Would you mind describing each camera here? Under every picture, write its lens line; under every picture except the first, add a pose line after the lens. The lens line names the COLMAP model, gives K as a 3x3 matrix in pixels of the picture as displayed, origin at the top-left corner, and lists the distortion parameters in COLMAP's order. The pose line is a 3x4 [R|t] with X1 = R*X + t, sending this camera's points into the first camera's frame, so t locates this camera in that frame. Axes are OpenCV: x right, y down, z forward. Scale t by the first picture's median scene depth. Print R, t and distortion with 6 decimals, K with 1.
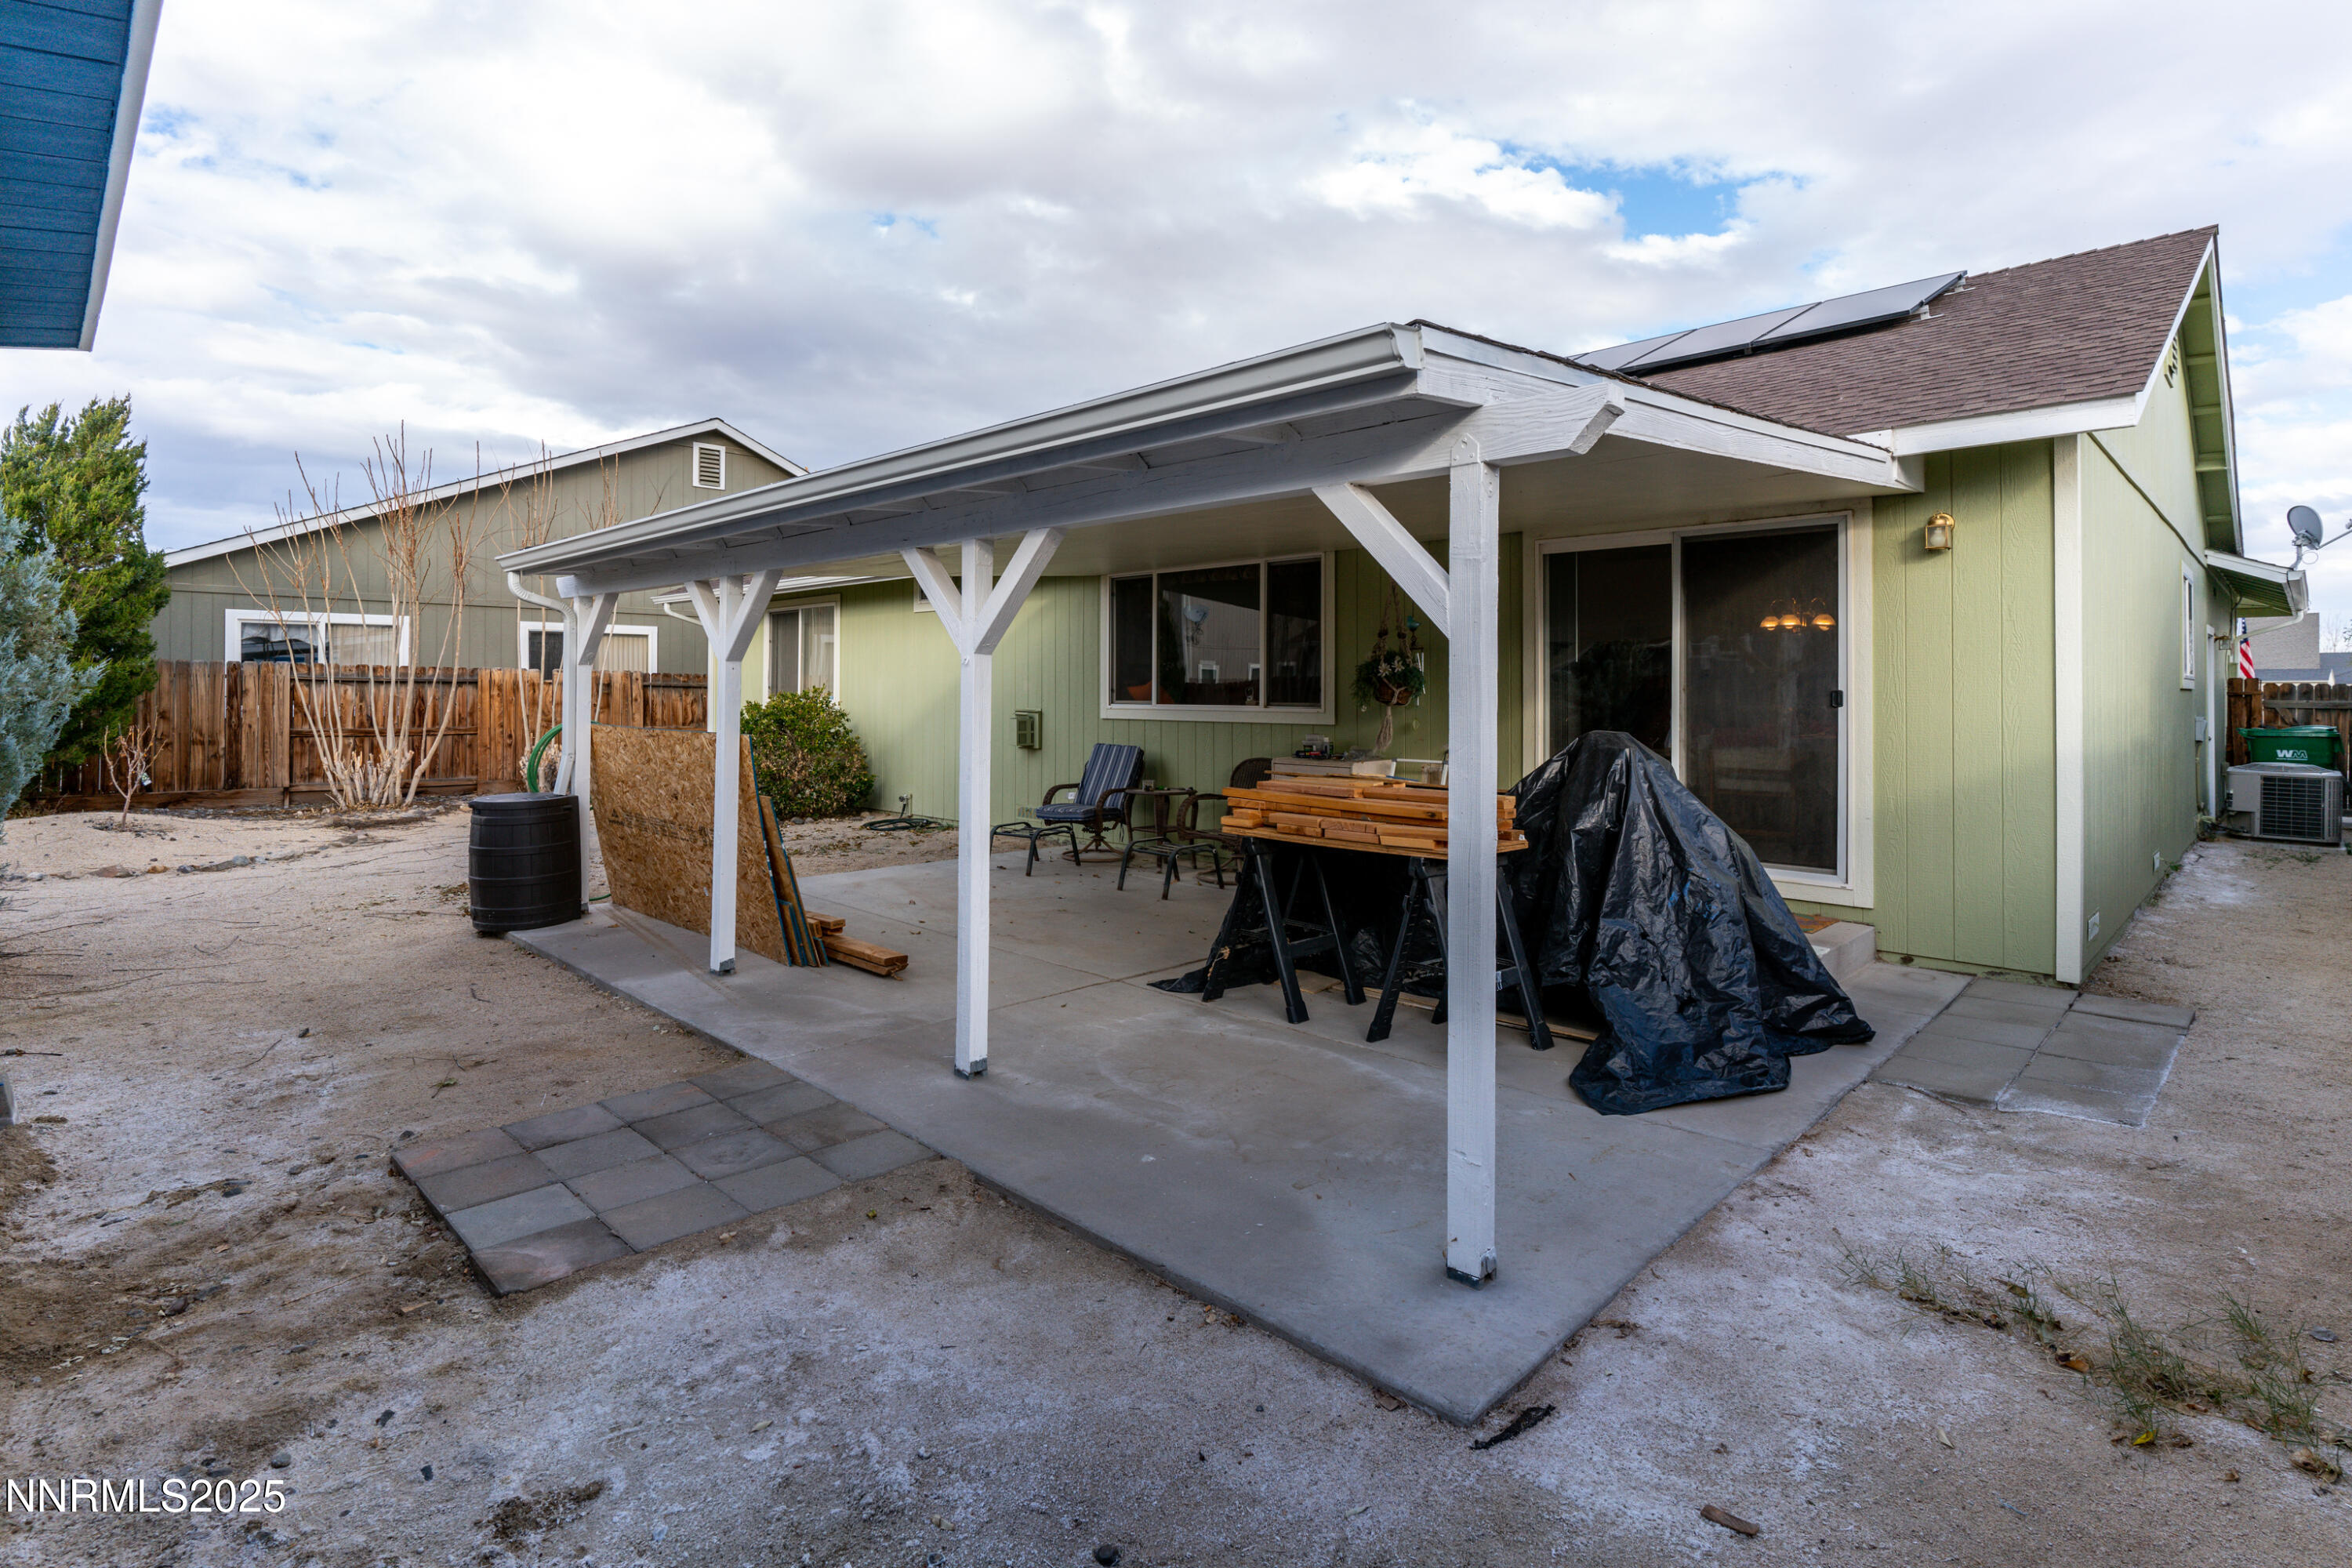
lens RADIAL K [[1140.9, 0, 1179.2], [0, 1140.9, 677.4], [0, 0, 1]] dist [0.002509, 0.000748]
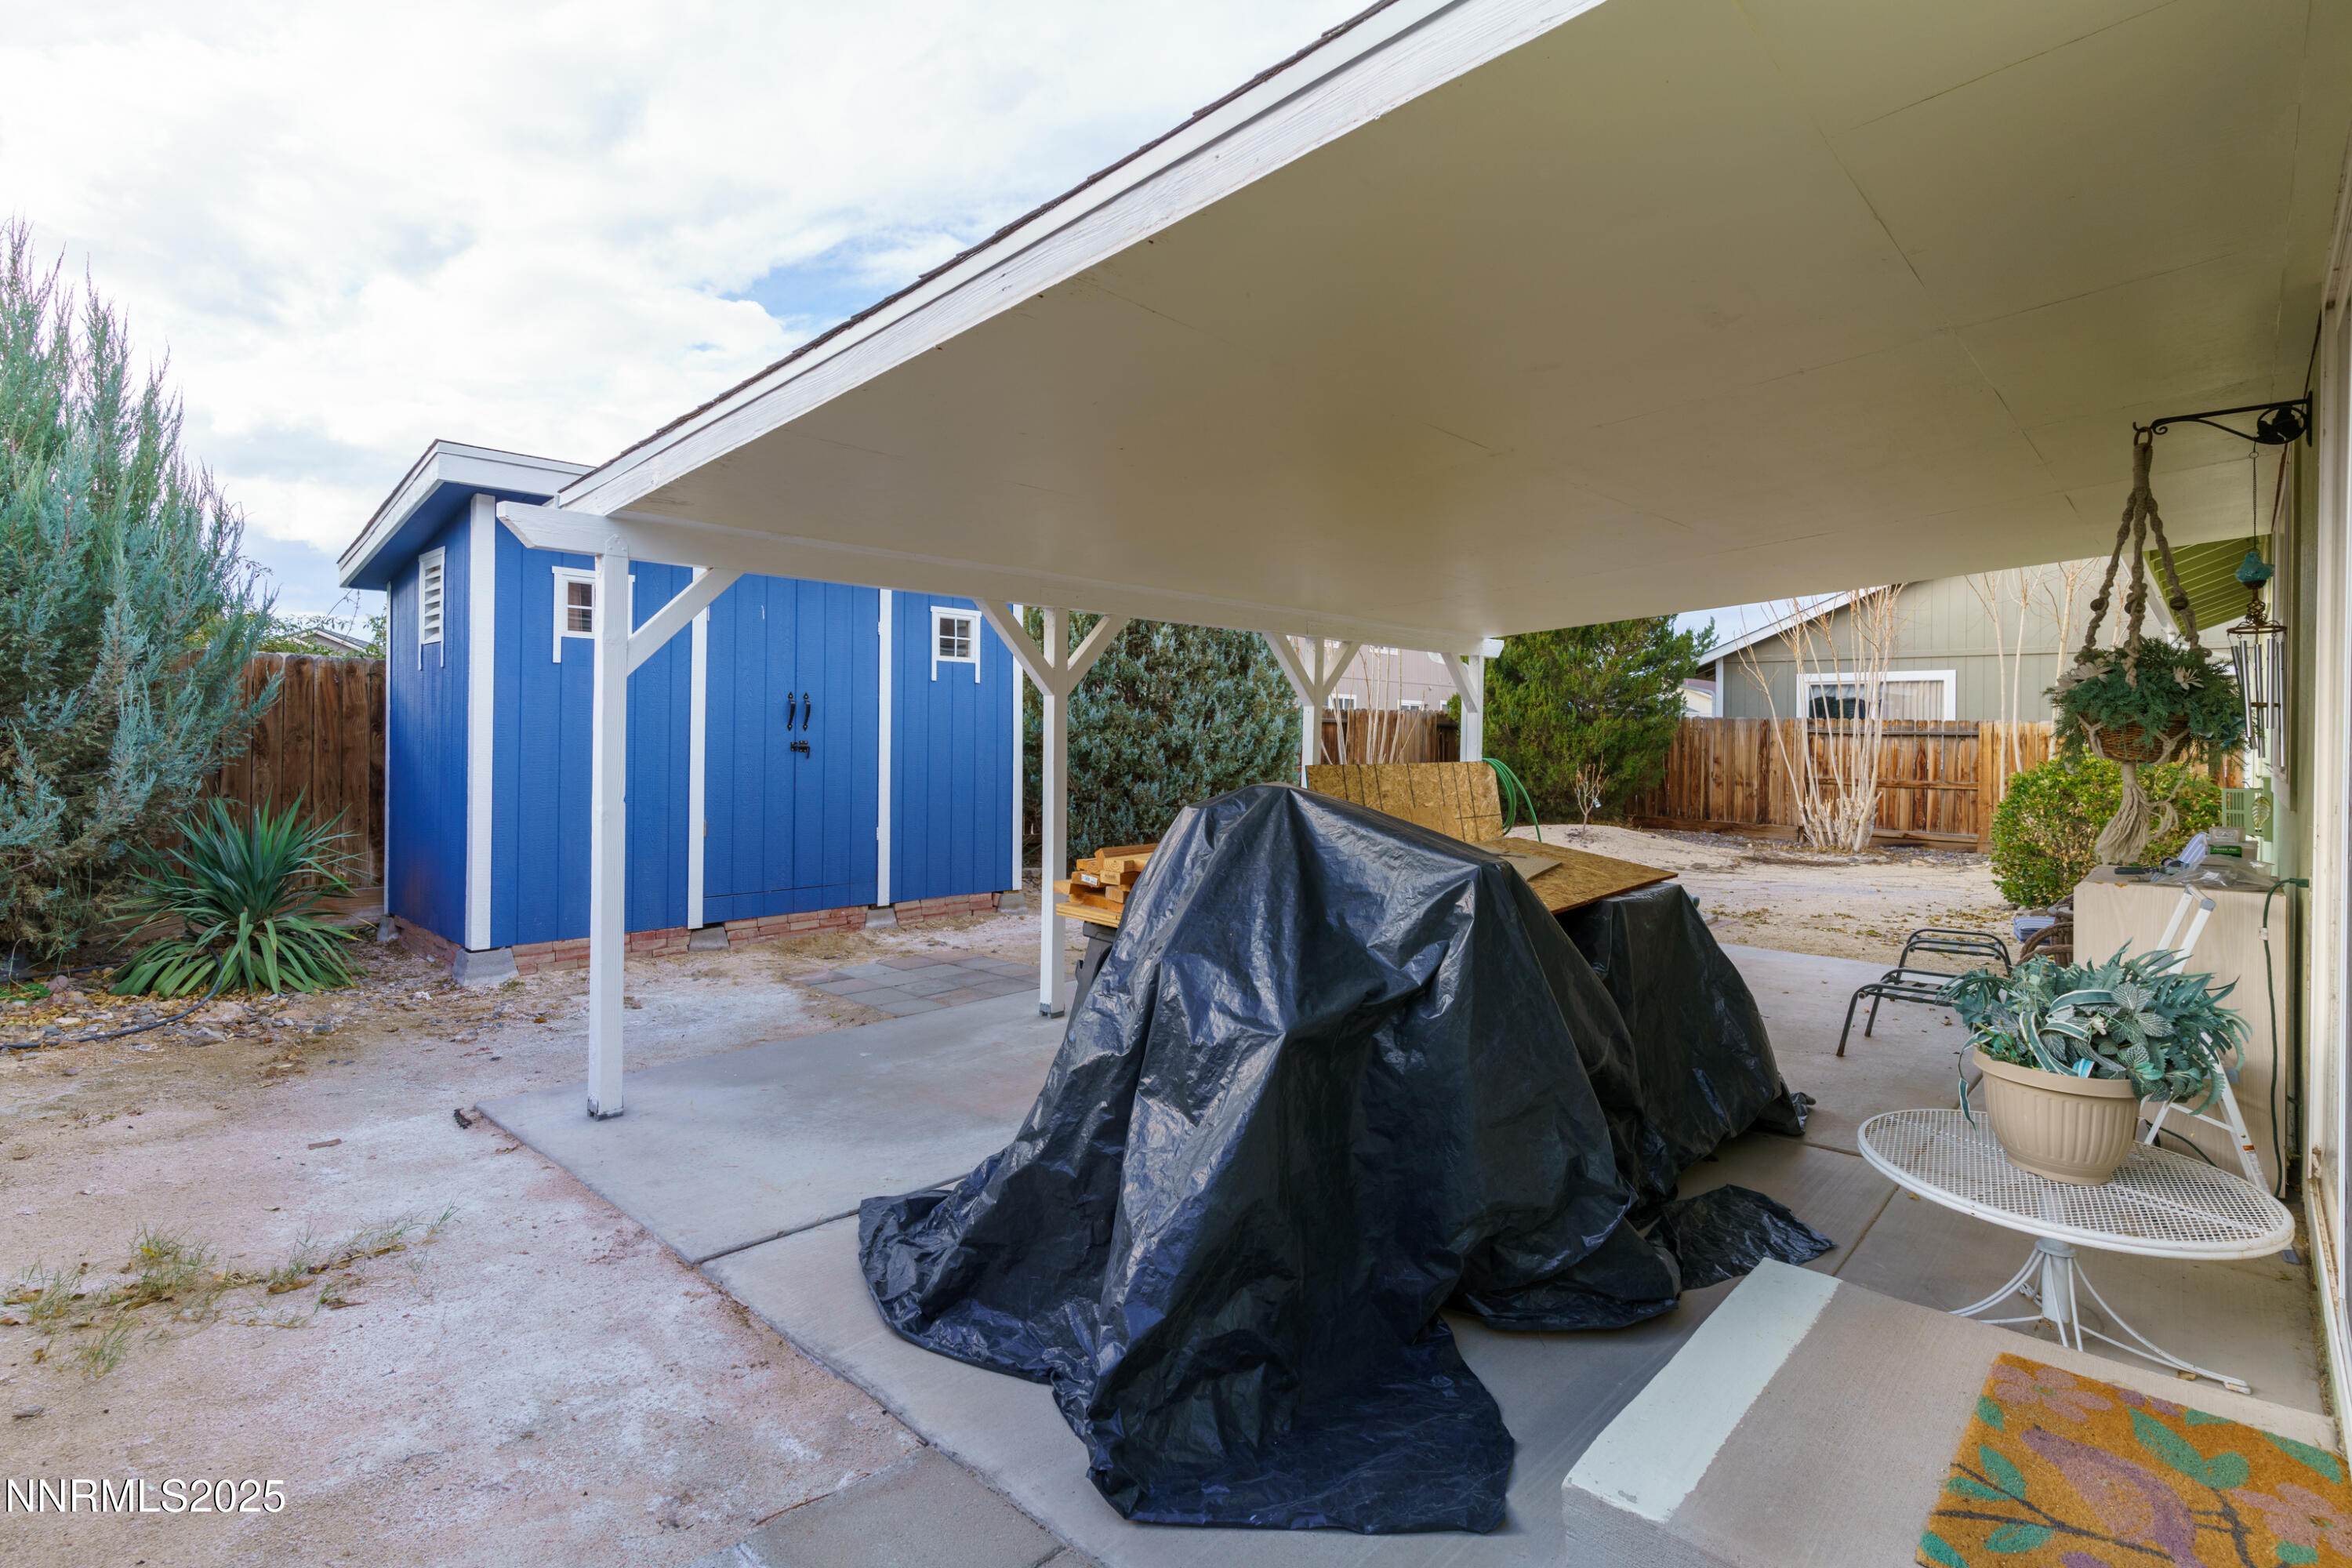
lens RADIAL K [[1140.9, 0, 1183.1], [0, 1140.9, 732.6], [0, 0, 1]] dist [0.002509, 0.000748]
pose [[0.032117, -0.005892, -0.999467, 0.474774], [-0.001479, 0.999981, -0.005943, 0.012525], [0.999483, 0.001669, 0.032107, 0.461860]]
